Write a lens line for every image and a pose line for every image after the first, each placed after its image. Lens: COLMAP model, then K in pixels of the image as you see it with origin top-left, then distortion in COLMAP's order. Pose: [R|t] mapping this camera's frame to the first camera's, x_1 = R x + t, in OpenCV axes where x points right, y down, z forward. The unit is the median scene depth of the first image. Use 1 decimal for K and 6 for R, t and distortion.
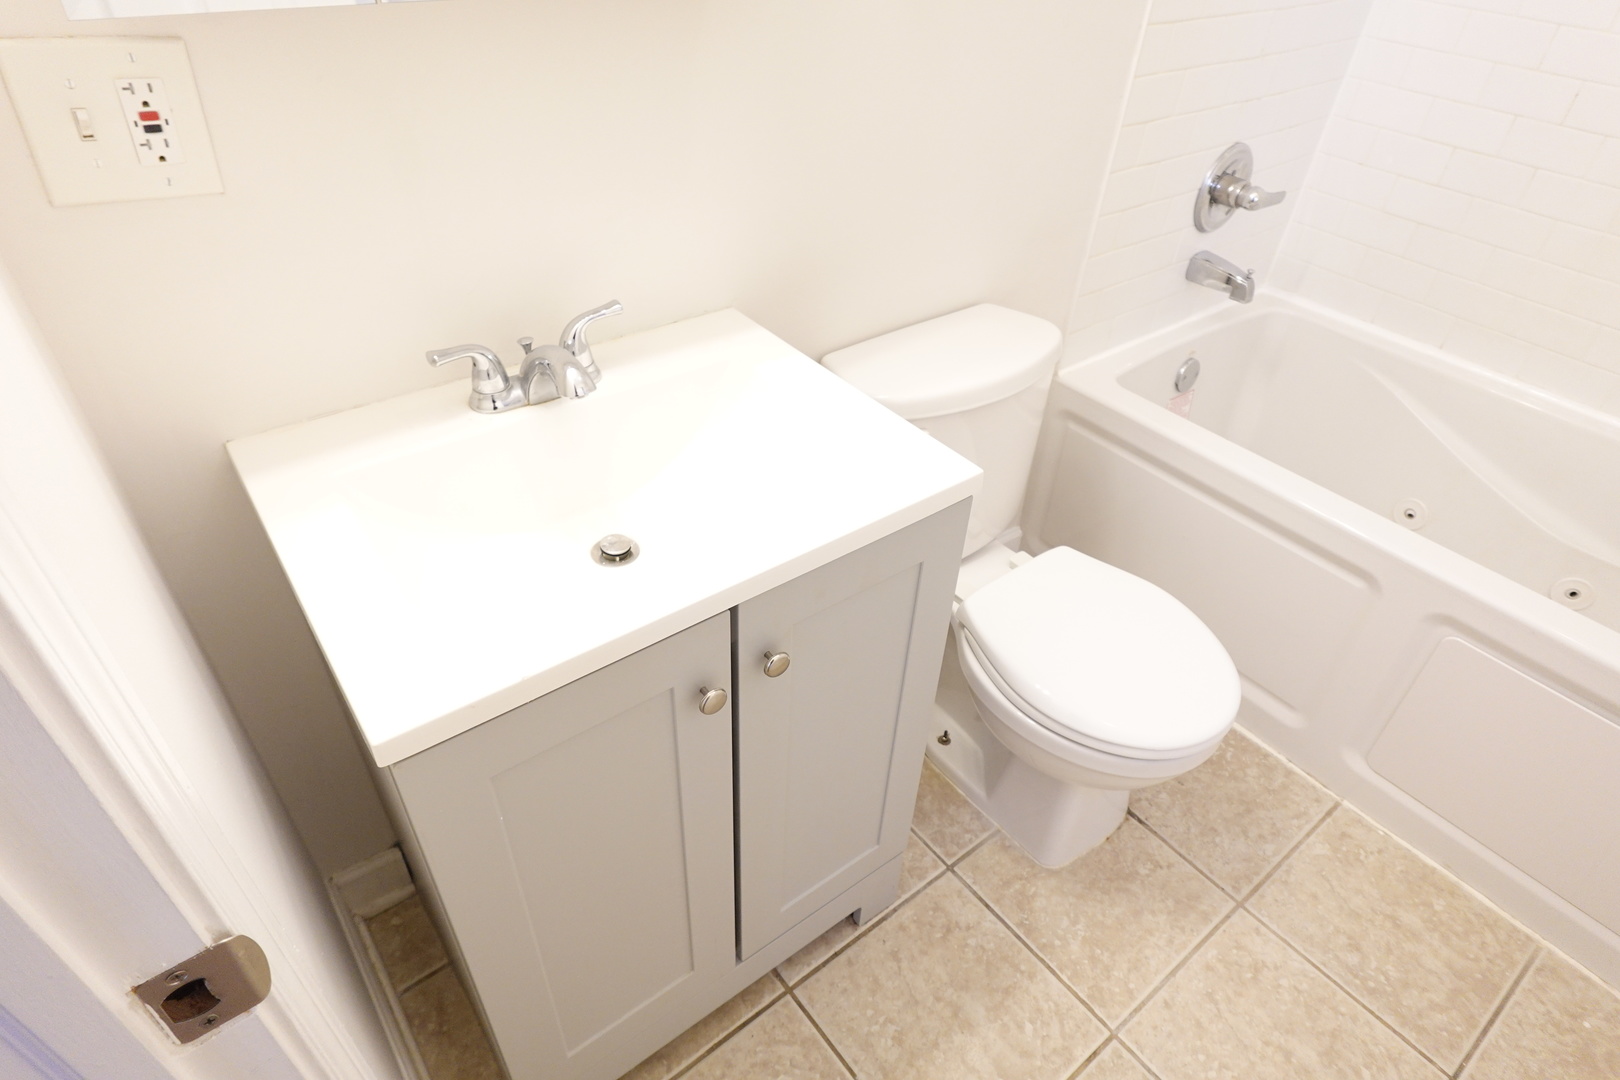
lens RADIAL K [[916.3, 0, 812.6], [0, 916.3, 542.9], [0, 0, 1]] dist [-0.008814, 0.009503]
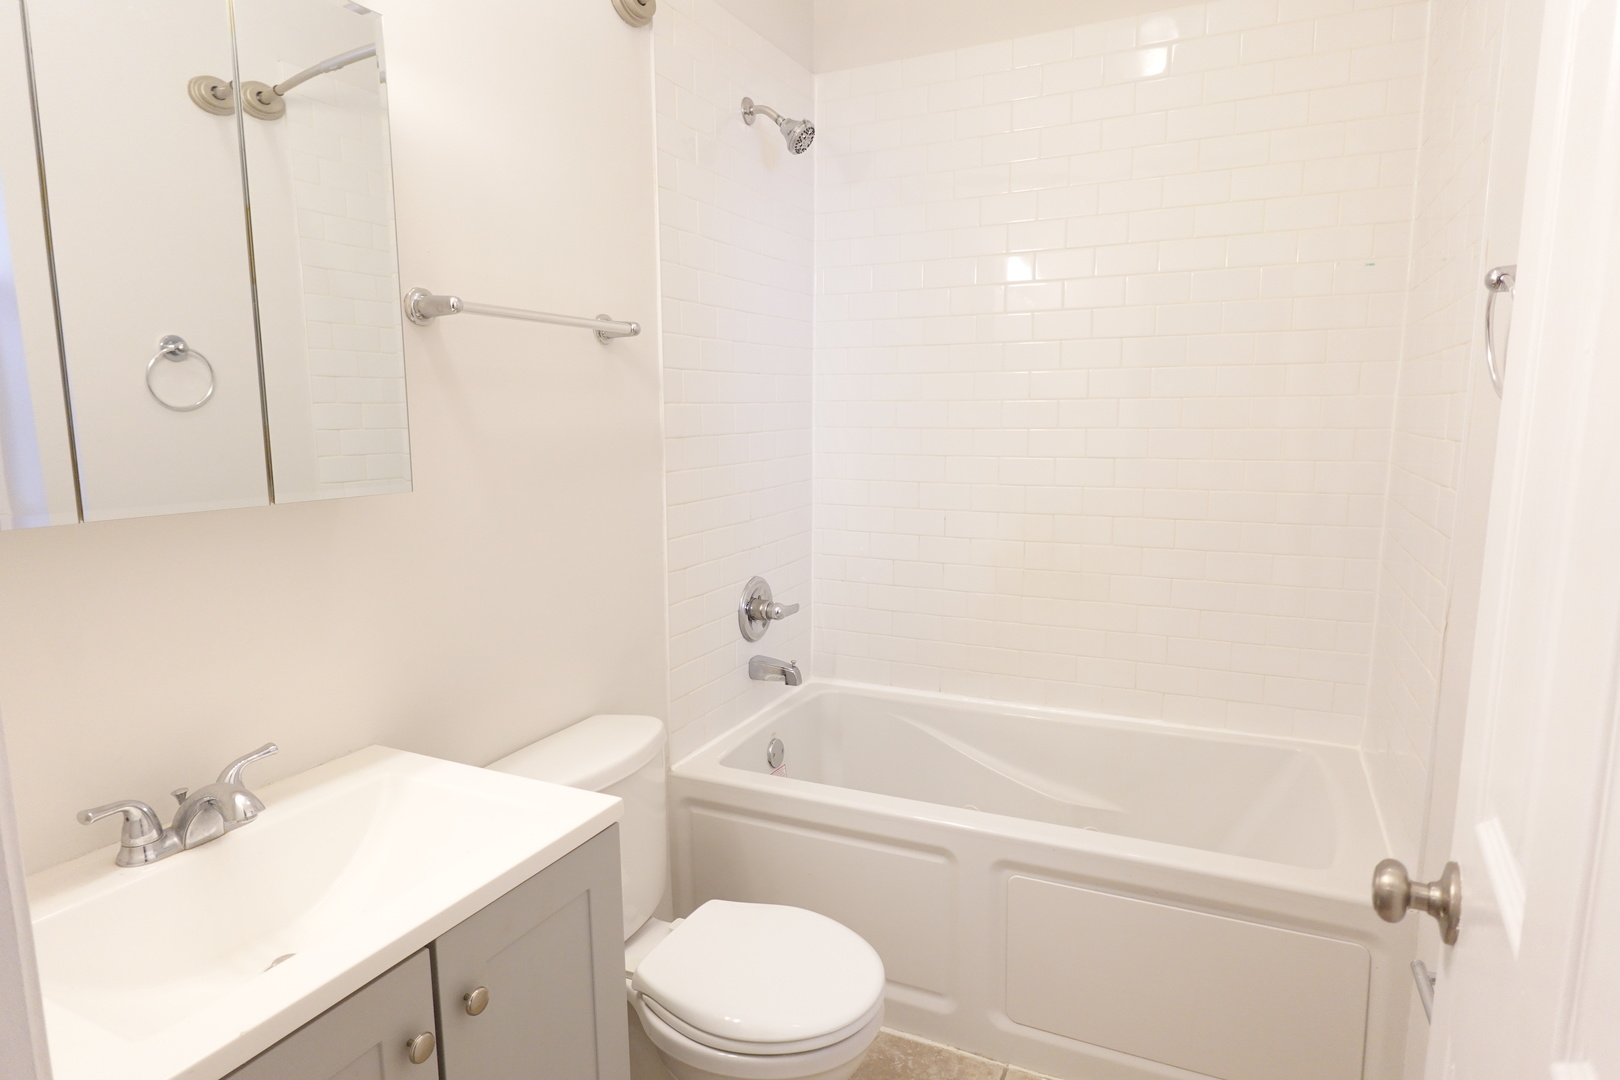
lens RADIAL K [[916.3, 0, 812.3], [0, 916.3, 536.9], [0, 0, 1]] dist [-0.008814, 0.009503]
pose [[0.894261, -0.115696, 0.432333, -0.047092], [0.317540, 0.844761, -0.430752, 0.139533], [-0.315381, 0.522488, 0.792175, -0.154376]]
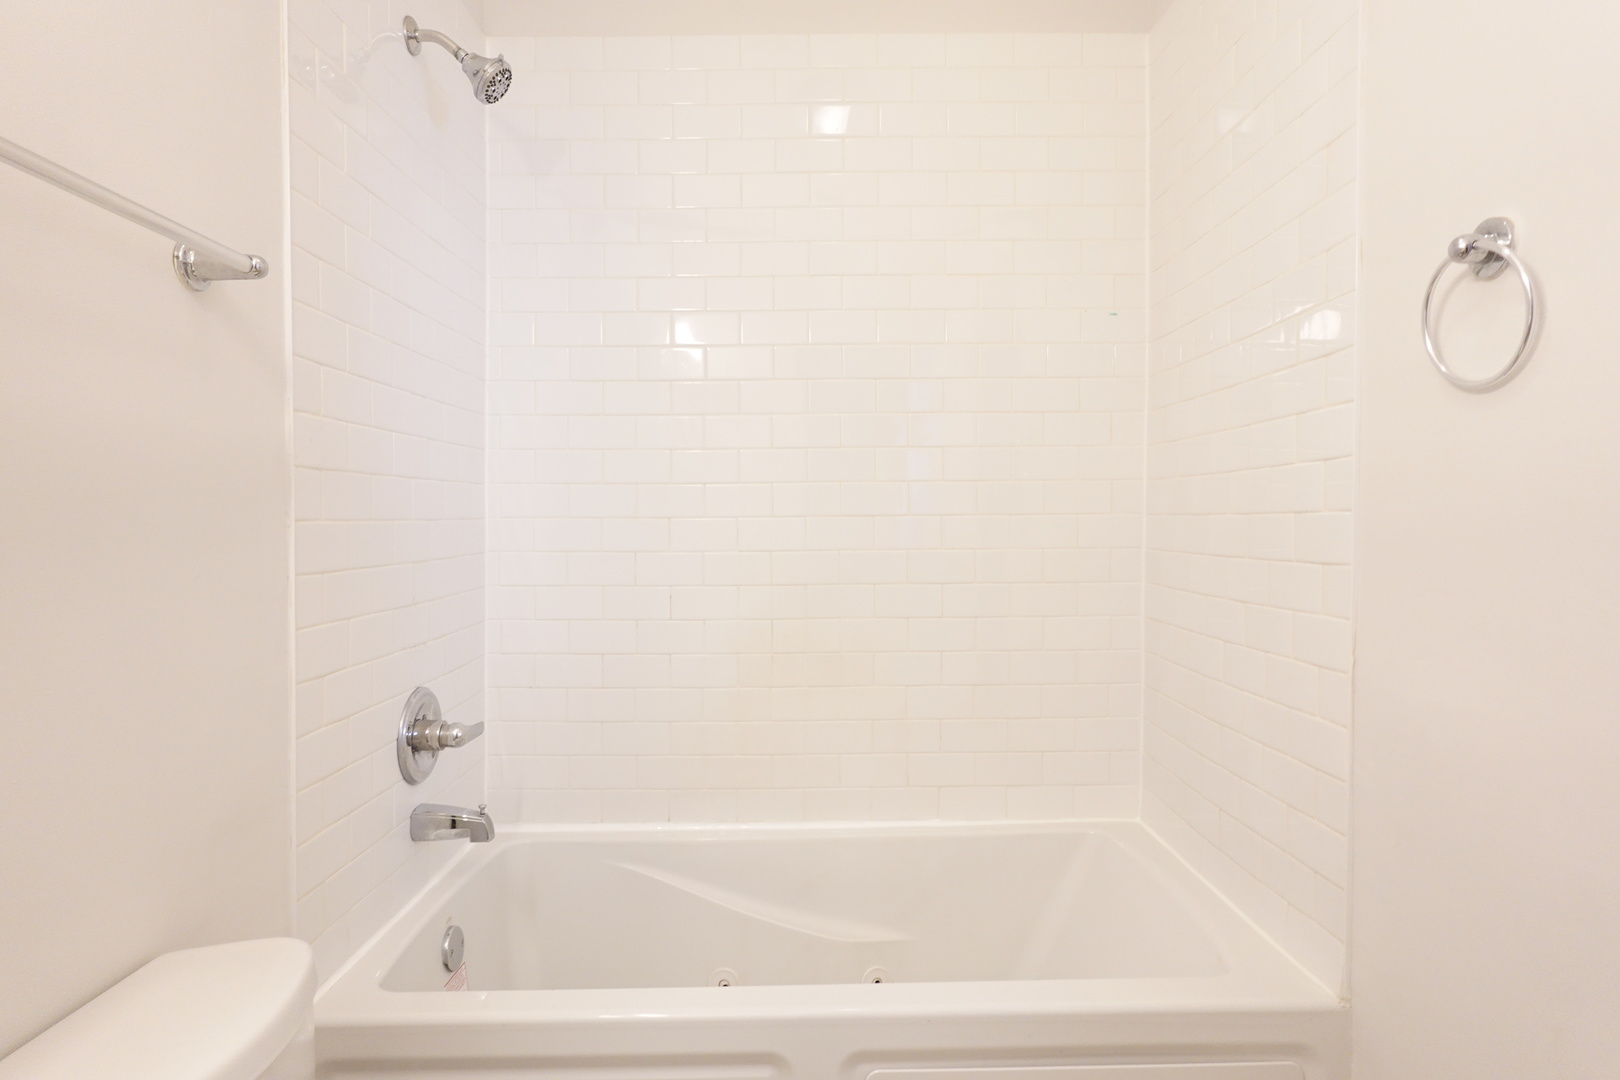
lens RADIAL K [[916.3, 0, 810.1], [0, 916.3, 539.9], [0, 0, 1]] dist [-0.008814, 0.009503]
pose [[0.611419, -0.066796, 0.788483, -0.020870], [0.522220, 0.782692, -0.338643, -0.031095], [-0.594519, 0.618814, 0.513435, 0.201399]]
